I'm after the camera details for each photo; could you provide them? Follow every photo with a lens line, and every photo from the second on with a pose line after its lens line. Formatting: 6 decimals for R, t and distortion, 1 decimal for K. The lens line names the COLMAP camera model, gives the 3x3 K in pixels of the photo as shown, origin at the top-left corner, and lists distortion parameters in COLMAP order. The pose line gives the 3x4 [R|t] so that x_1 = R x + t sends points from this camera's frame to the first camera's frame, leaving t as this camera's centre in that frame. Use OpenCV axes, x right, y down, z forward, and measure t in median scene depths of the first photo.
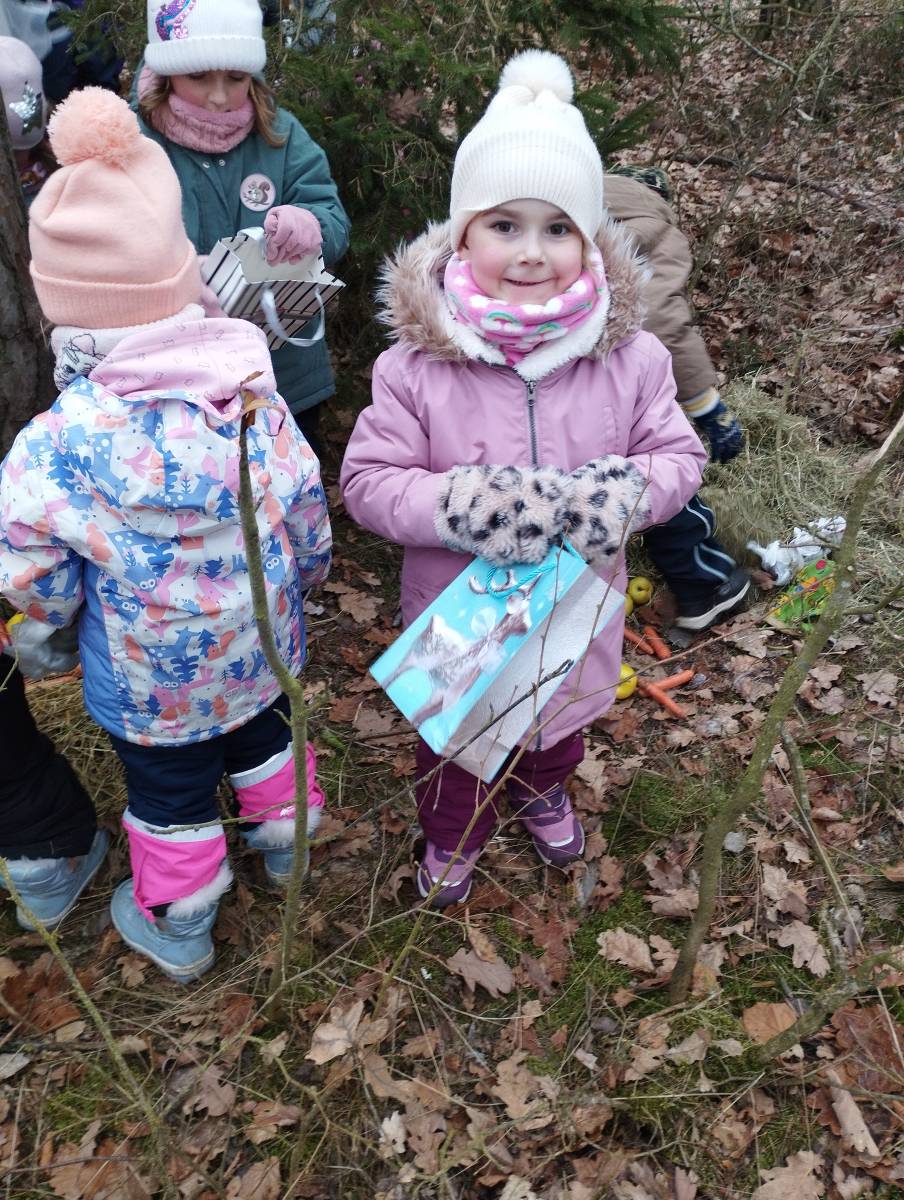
lens RADIAL K [[994.6, 0, 451.2], [0, 994.6, 562.1], [0, 0, 1]] dist [0.076819, -0.082681]
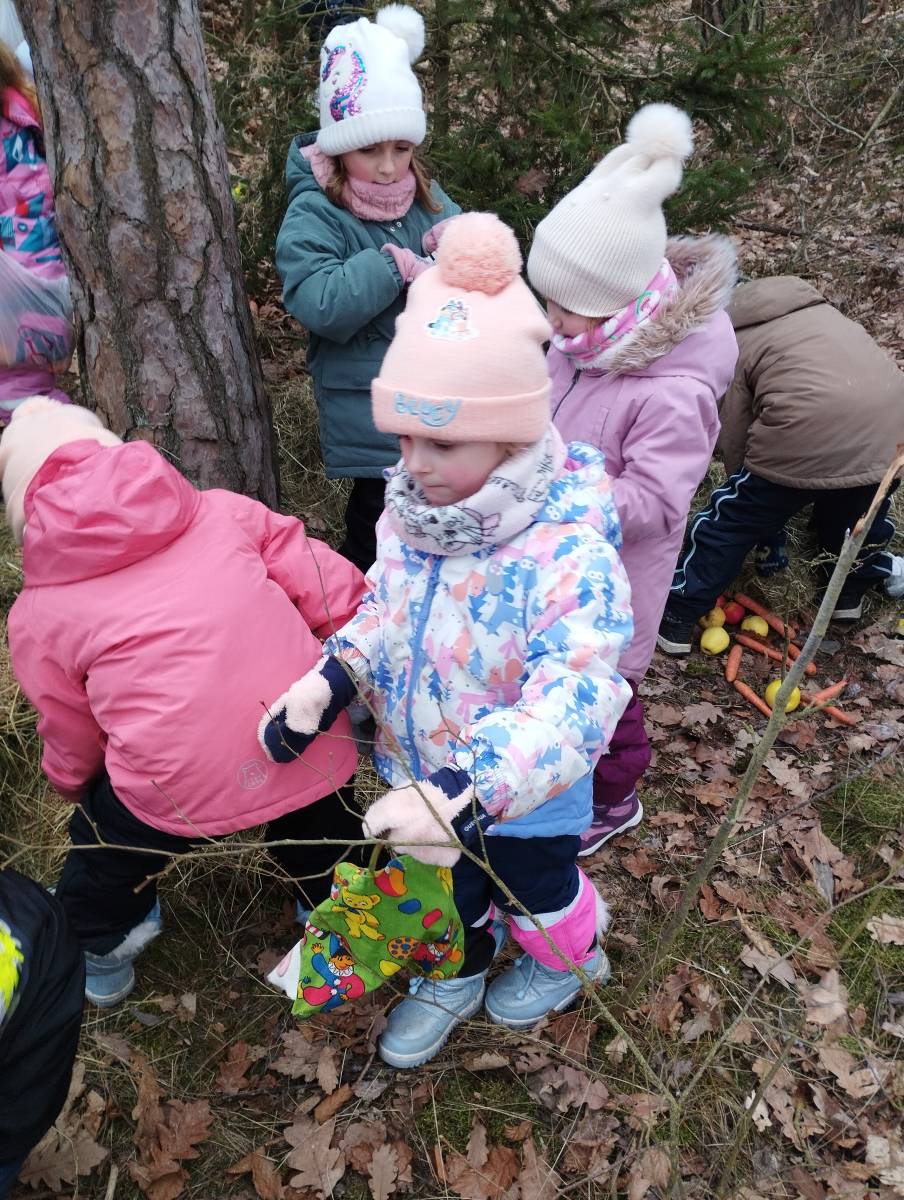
lens RADIAL K [[990.3, 0, 457.7], [0, 990.3, 589.0], [0, 0, 1]] dist [0.093522, -0.113404]
pose [[0.994084, -0.065415, 0.086704, -0.282164], [0.067626, 0.997450, -0.022803, 0.005584], [-0.084991, 0.028532, 0.995973, -0.046005]]
